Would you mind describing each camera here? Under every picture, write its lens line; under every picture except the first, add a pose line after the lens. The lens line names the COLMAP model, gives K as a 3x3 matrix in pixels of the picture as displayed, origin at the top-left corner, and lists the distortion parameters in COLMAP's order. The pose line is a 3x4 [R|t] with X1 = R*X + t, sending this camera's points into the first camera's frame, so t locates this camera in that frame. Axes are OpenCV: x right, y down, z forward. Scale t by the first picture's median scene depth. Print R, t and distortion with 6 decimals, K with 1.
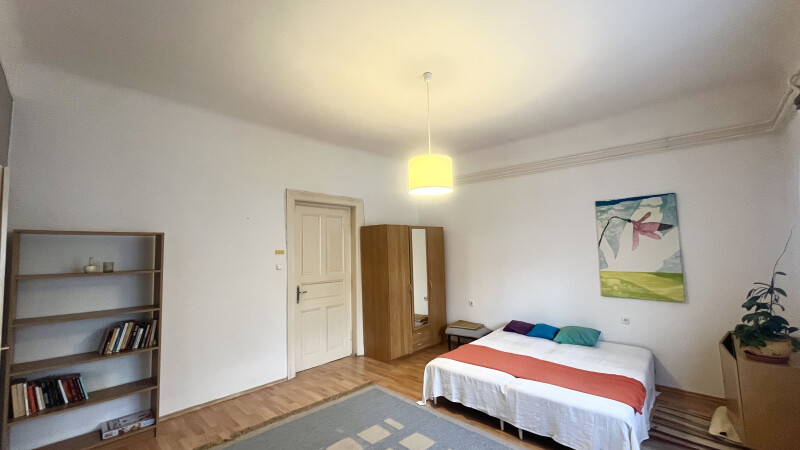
lens RADIAL K [[324.7, 0, 400.0], [0, 324.7, 225.0], [0, 0, 1]] dist [-0.001510, -0.000098]
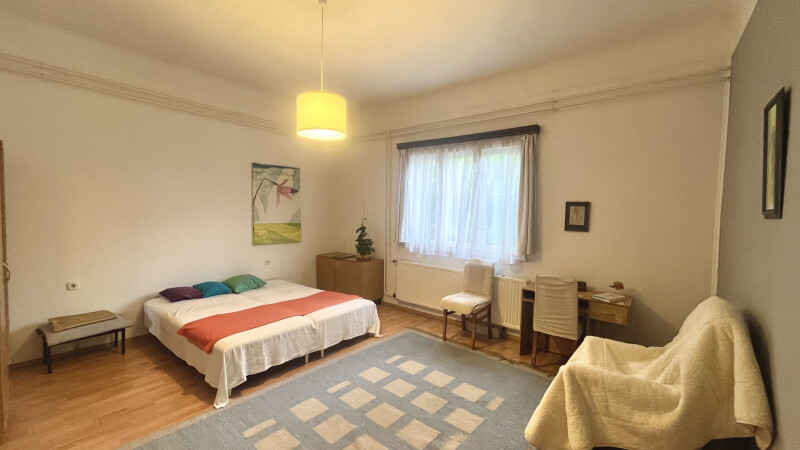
lens RADIAL K [[324.7, 0, 400.0], [0, 324.7, 225.0], [0, 0, 1]] dist [-0.001510, -0.000098]
pose [[-0.083912, -0.027295, 0.996099, -0.607208], [-0.091786, 0.995587, 0.019549, 0.078996], [-0.992237, -0.089788, -0.086047, 0.611026]]
